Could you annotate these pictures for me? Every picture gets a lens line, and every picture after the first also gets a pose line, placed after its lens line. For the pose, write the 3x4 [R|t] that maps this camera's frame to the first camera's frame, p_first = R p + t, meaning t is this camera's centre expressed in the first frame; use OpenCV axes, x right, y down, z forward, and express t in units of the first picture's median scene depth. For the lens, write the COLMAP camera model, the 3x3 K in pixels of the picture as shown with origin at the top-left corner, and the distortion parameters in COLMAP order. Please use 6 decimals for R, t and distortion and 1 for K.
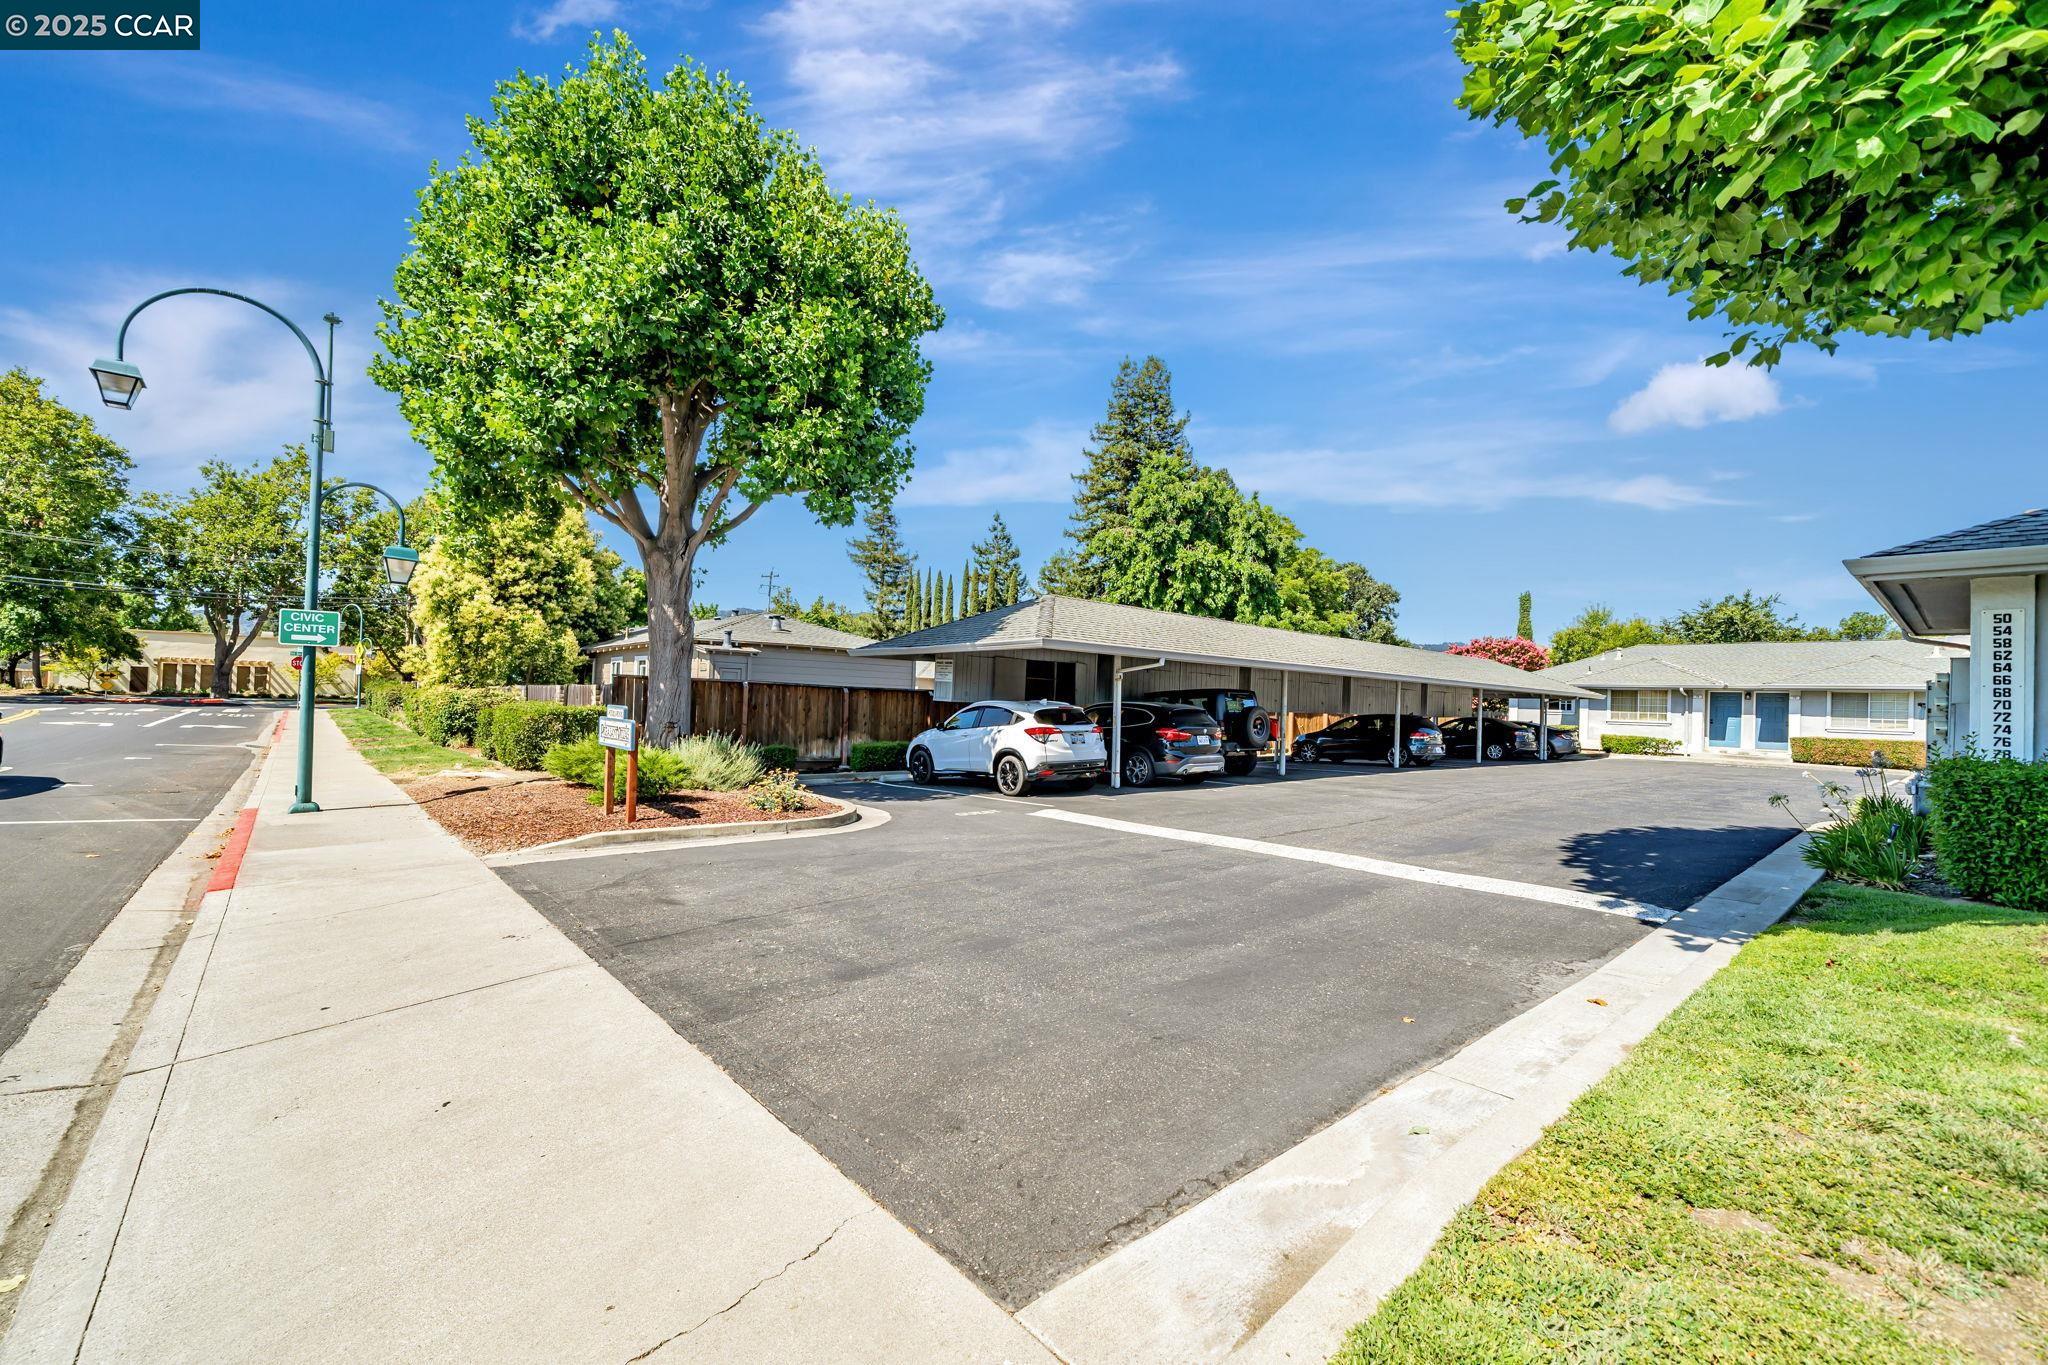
lens RADIAL K [[834.9, 0, 1005.7], [0, 834.9, 678.2], [0, 0, 1]] dist [-0.000862, 0.006885]
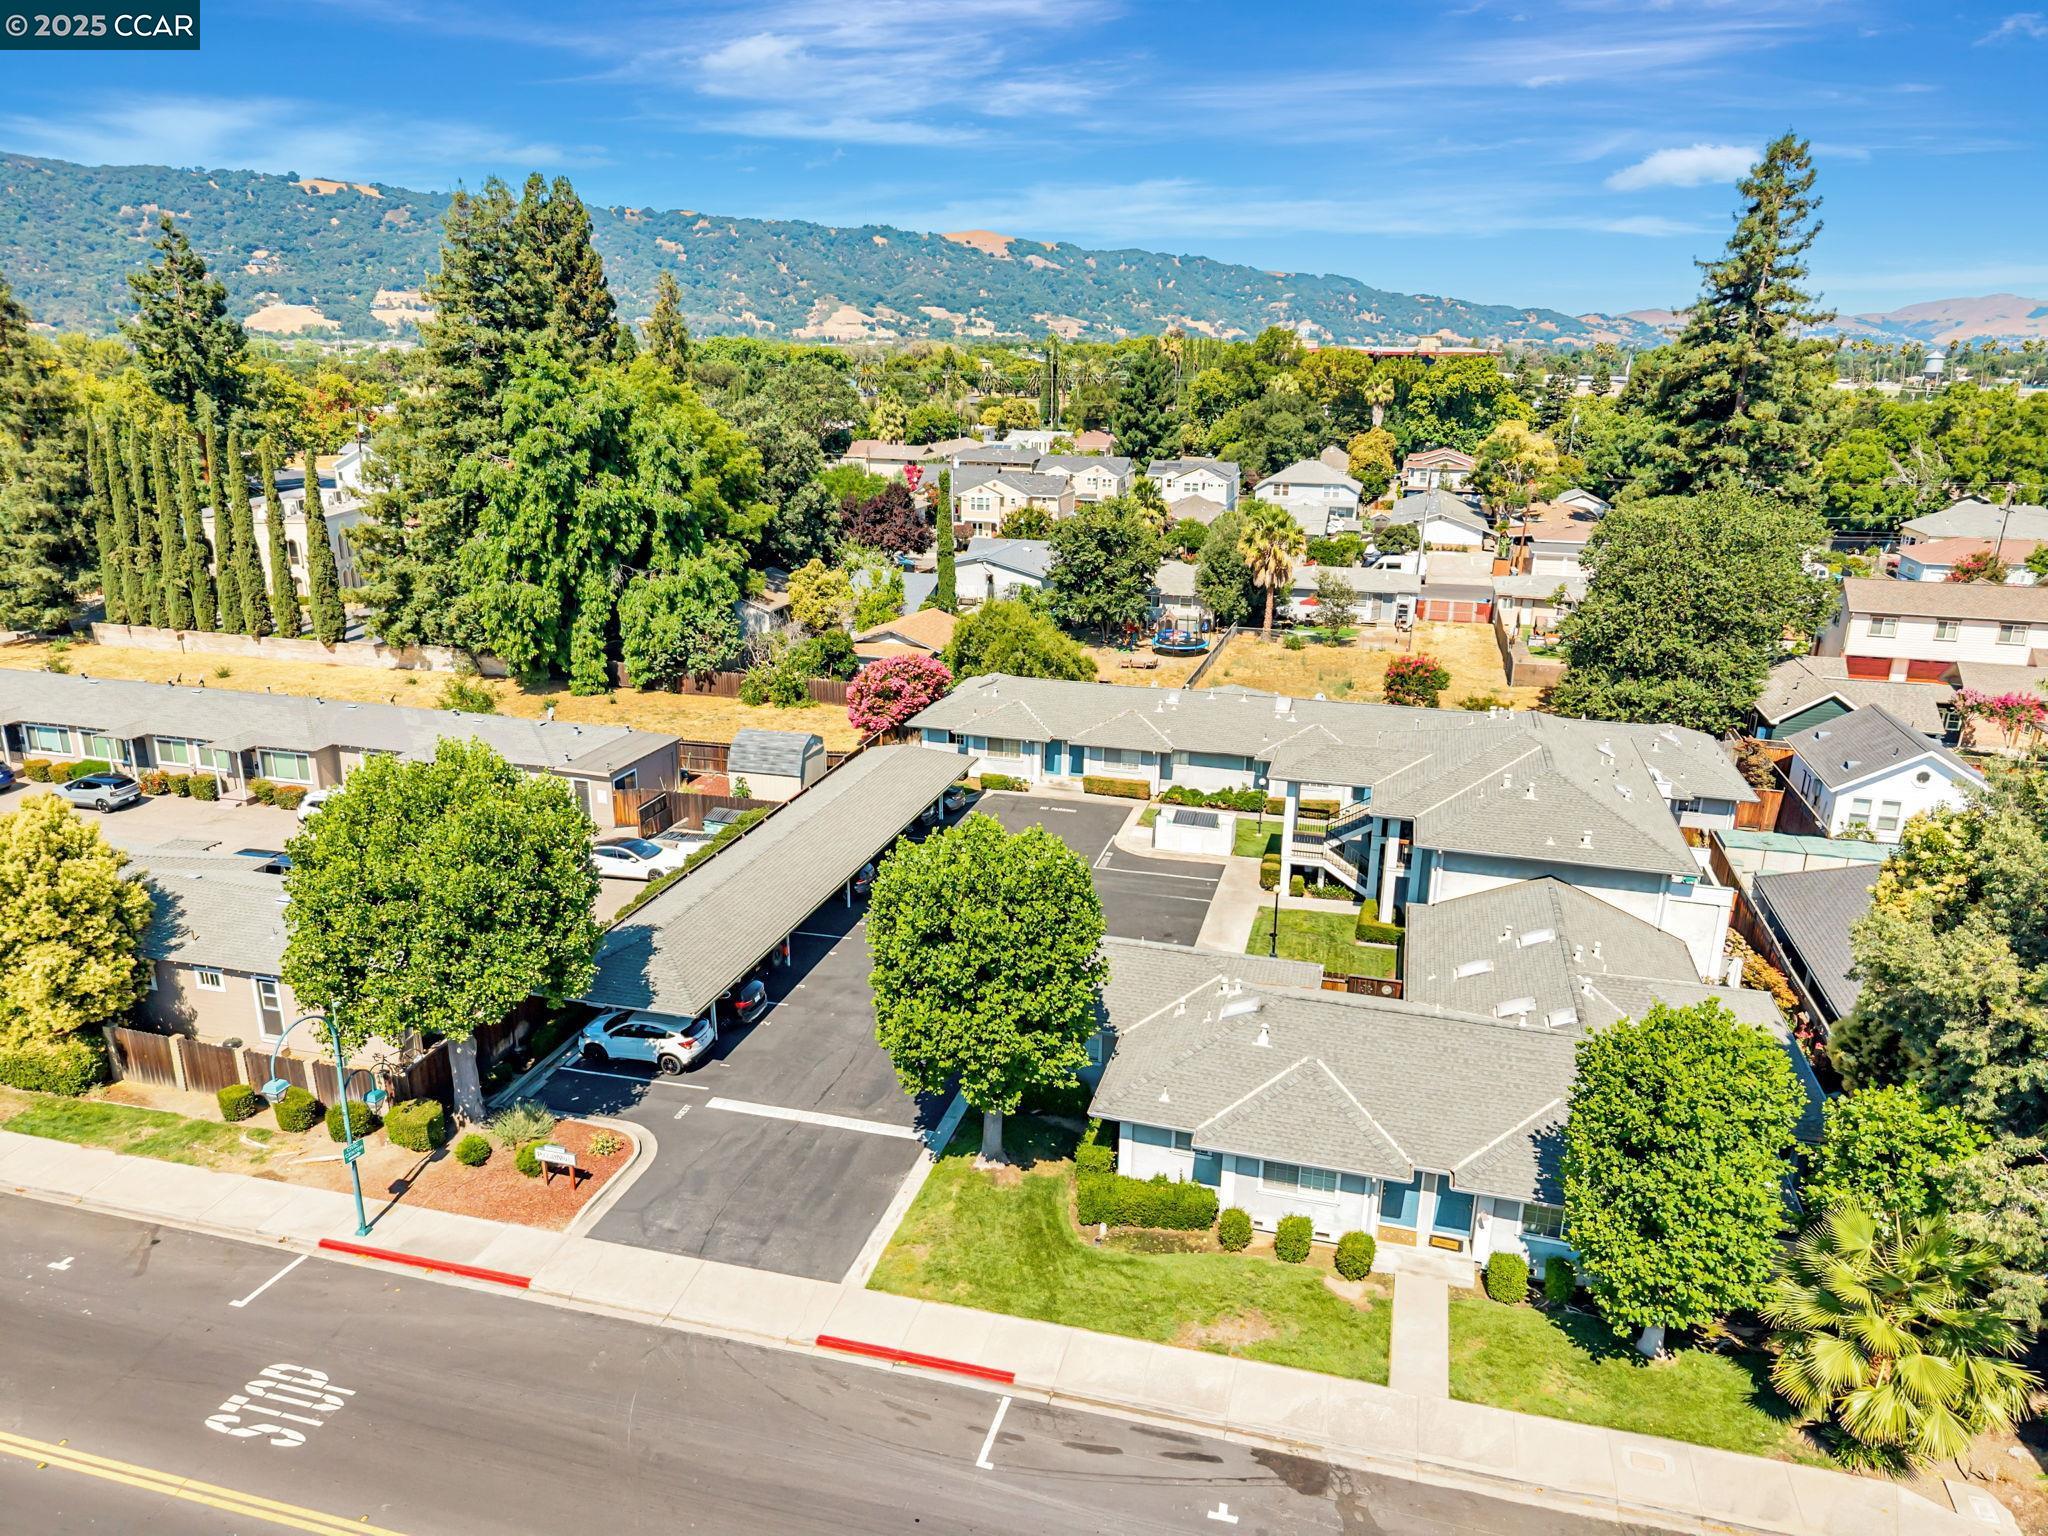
lens RADIAL K [[1371.5, 0, 1024.0], [0, 1371.5, 768.0], [0, 0, 1]] dist [0.020004, -0.018381]
pose [[0.830804, -0.189607, 0.523273, -0.367242], [-0.000172, 0.940094, 0.340914, -0.696175], [-0.556565, -0.283323, 0.781001, -0.739854]]
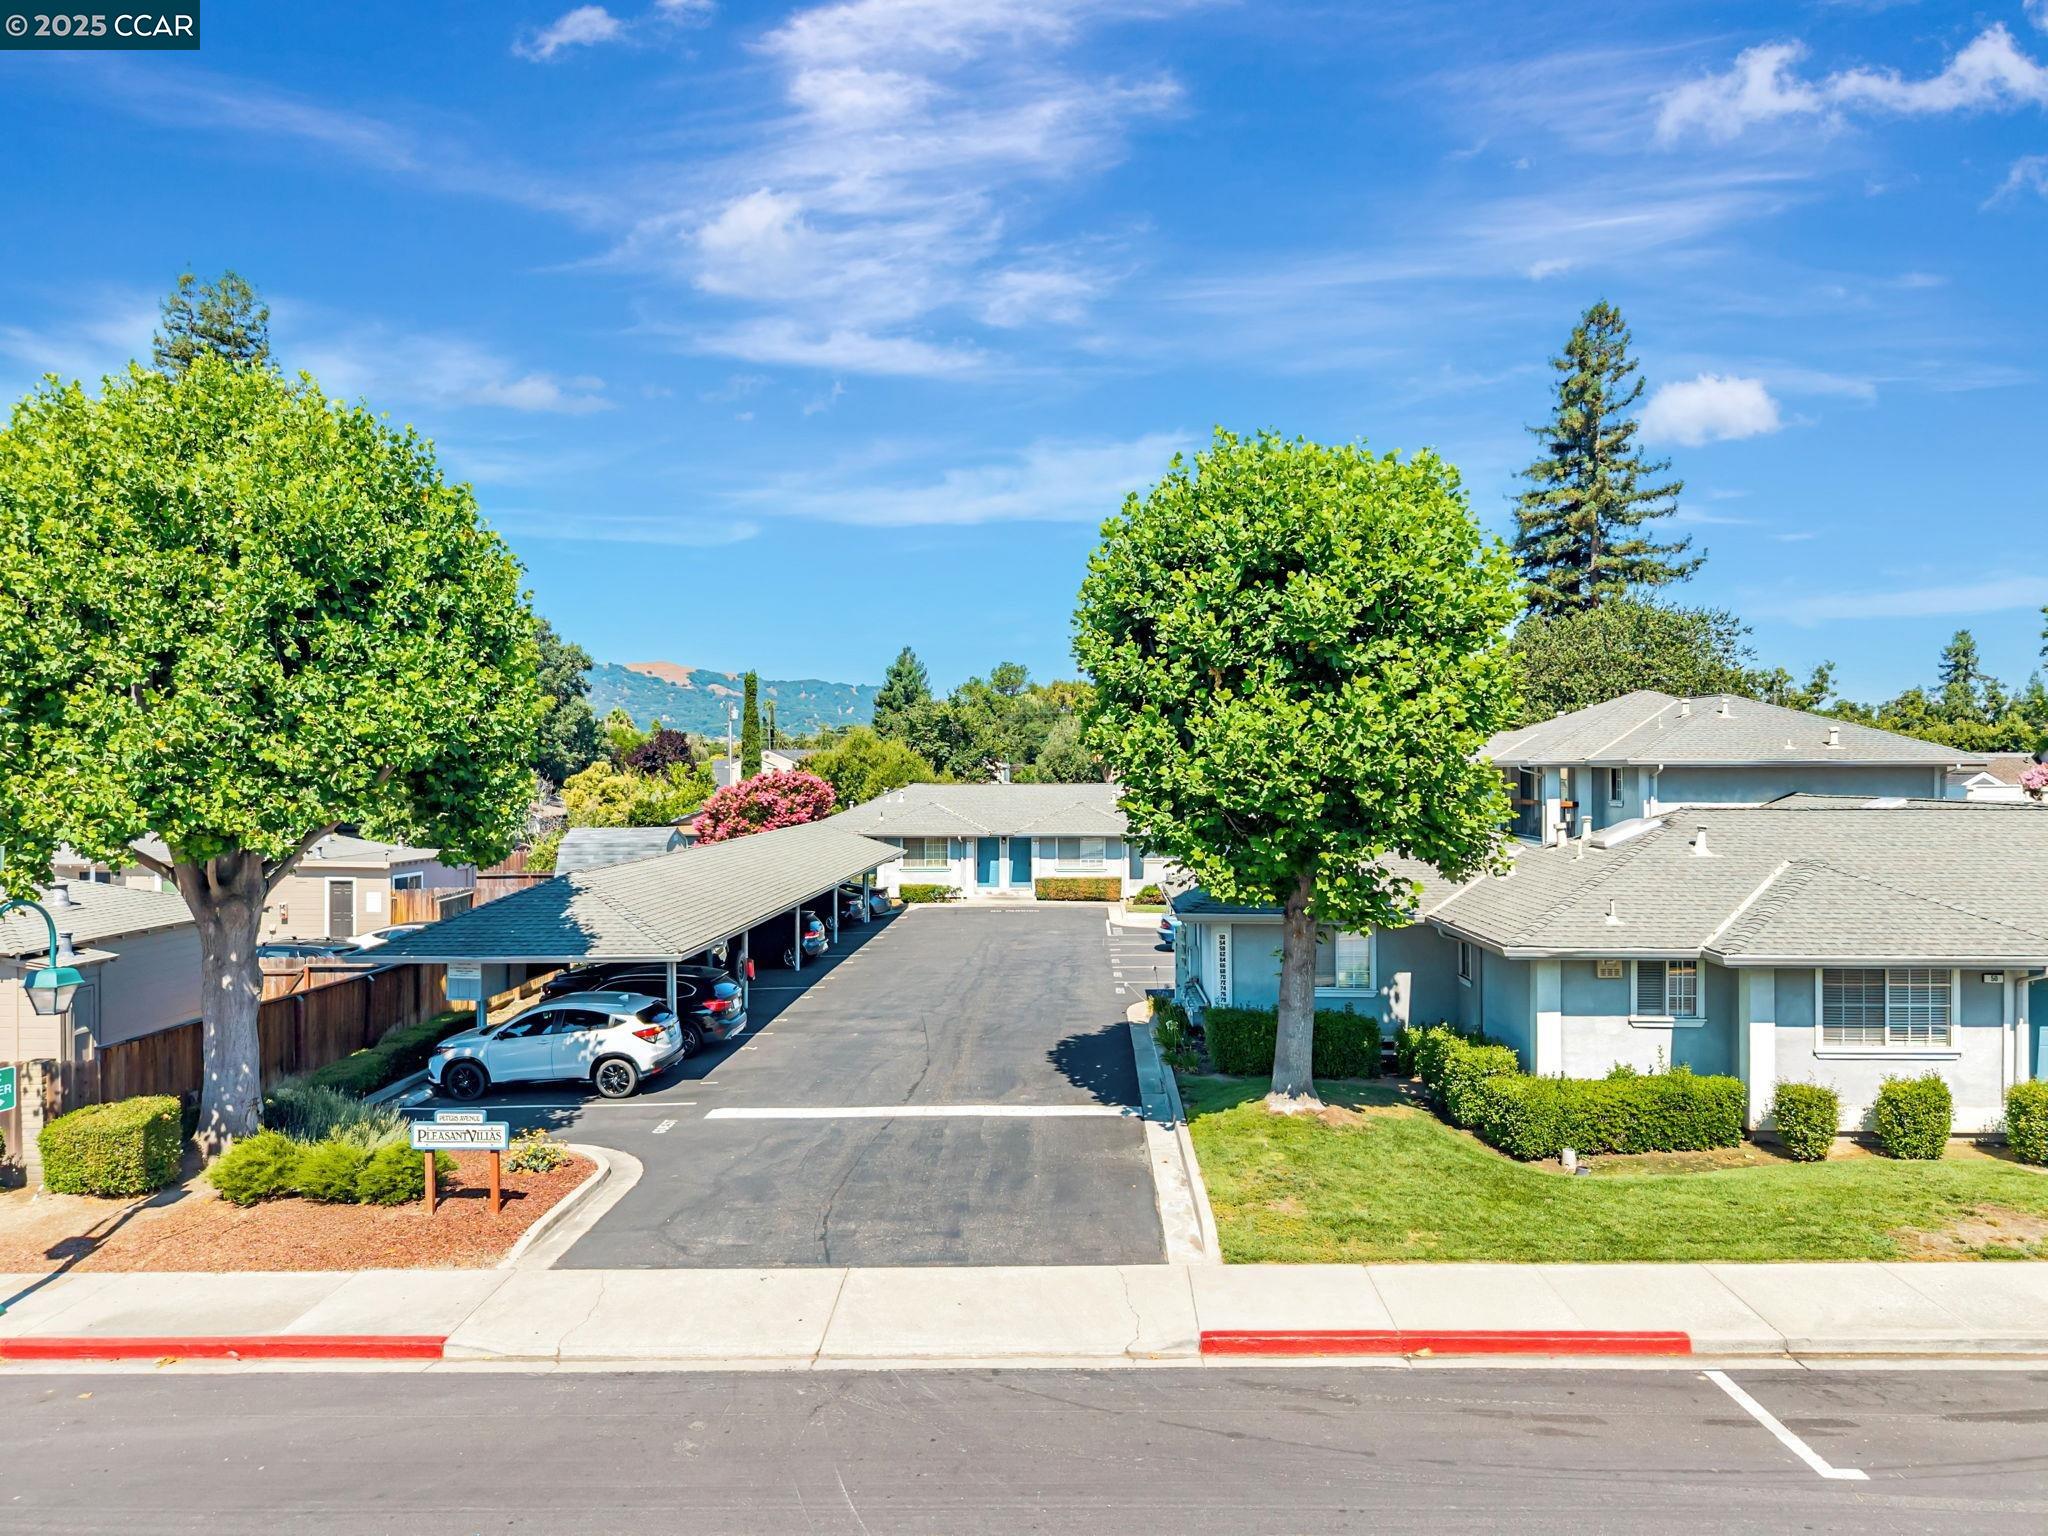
lens RADIAL K [[1371.5, 0, 1024.0], [0, 1371.5, 768.0], [0, 0, 1]] dist [0.020004, -0.018381]
pose [[0.680526, -0.037792, 0.731748, -0.392622], [0.005728, 0.998913, 0.046264, -0.152500], [-0.732701, -0.027292, 0.680003, -0.228745]]
